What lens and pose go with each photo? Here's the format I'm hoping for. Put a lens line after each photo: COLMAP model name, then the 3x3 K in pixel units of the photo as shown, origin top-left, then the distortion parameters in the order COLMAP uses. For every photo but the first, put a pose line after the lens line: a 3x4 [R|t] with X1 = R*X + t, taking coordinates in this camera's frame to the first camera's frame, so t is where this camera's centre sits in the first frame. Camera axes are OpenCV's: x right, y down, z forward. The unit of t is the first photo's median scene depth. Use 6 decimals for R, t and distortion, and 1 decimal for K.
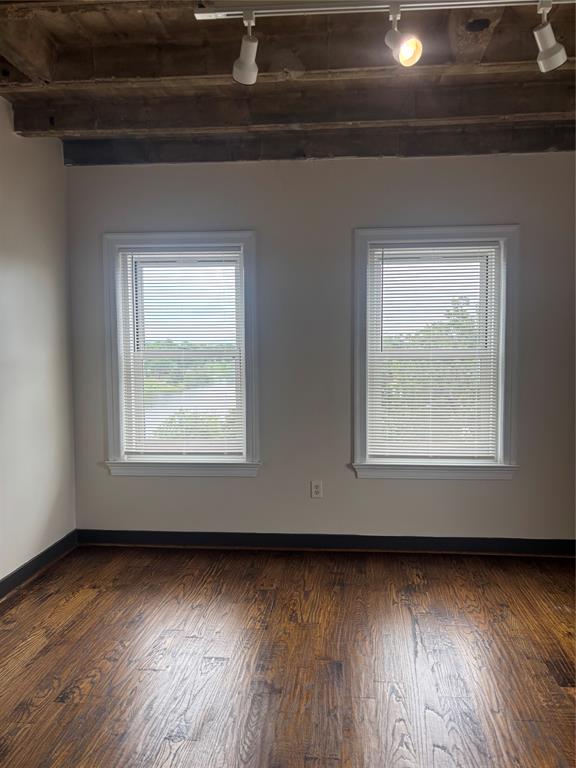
lens RADIAL K [[580.0, 0, 290.3], [0, 580.0, 386.5], [0, 0, 1]] dist [0.038742, -0.050046]
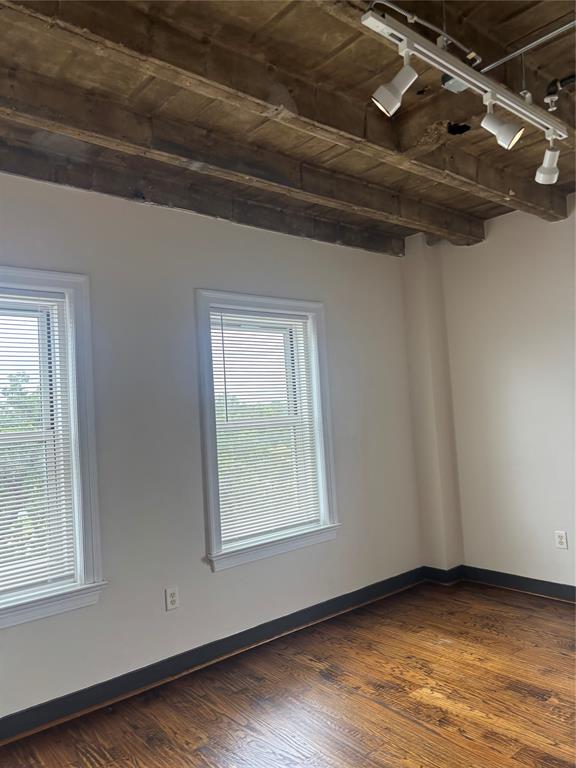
lens RADIAL K [[580.2, 0, 283.4], [0, 580.2, 386.2], [0, 0, 1]] dist [0.040746, -0.052206]
pose [[0.703057, -0.004196, 0.711121, -0.432898], [0.096684, 0.991262, -0.089738, -0.027683], [-0.704530, 0.131845, 0.697319, 0.295352]]
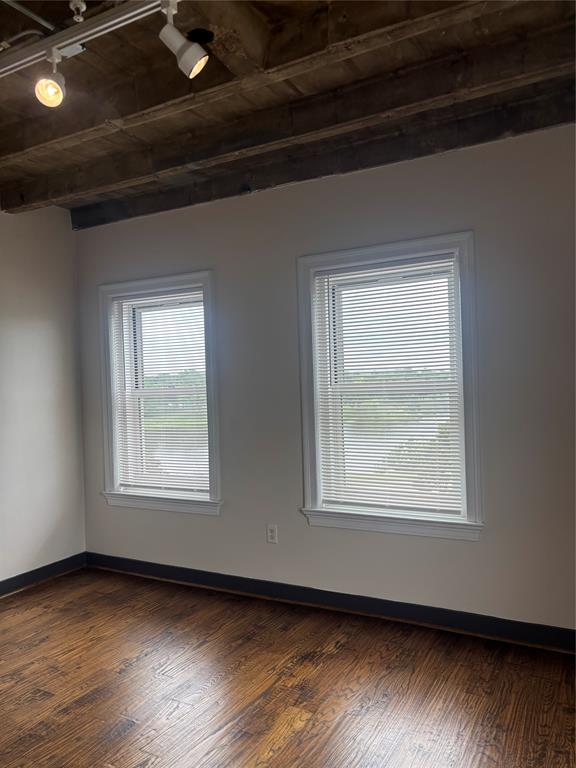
lens RADIAL K [[580.0, 0, 290.3], [0, 580.0, 386.5], [0, 0, 1]] dist [0.038742, -0.050046]
pose [[0.912835, -0.021041, -0.407786, 0.474680], [0.001656, 0.998854, -0.047833, -0.016225], [0.408325, 0.042988, 0.911824, 0.143784]]
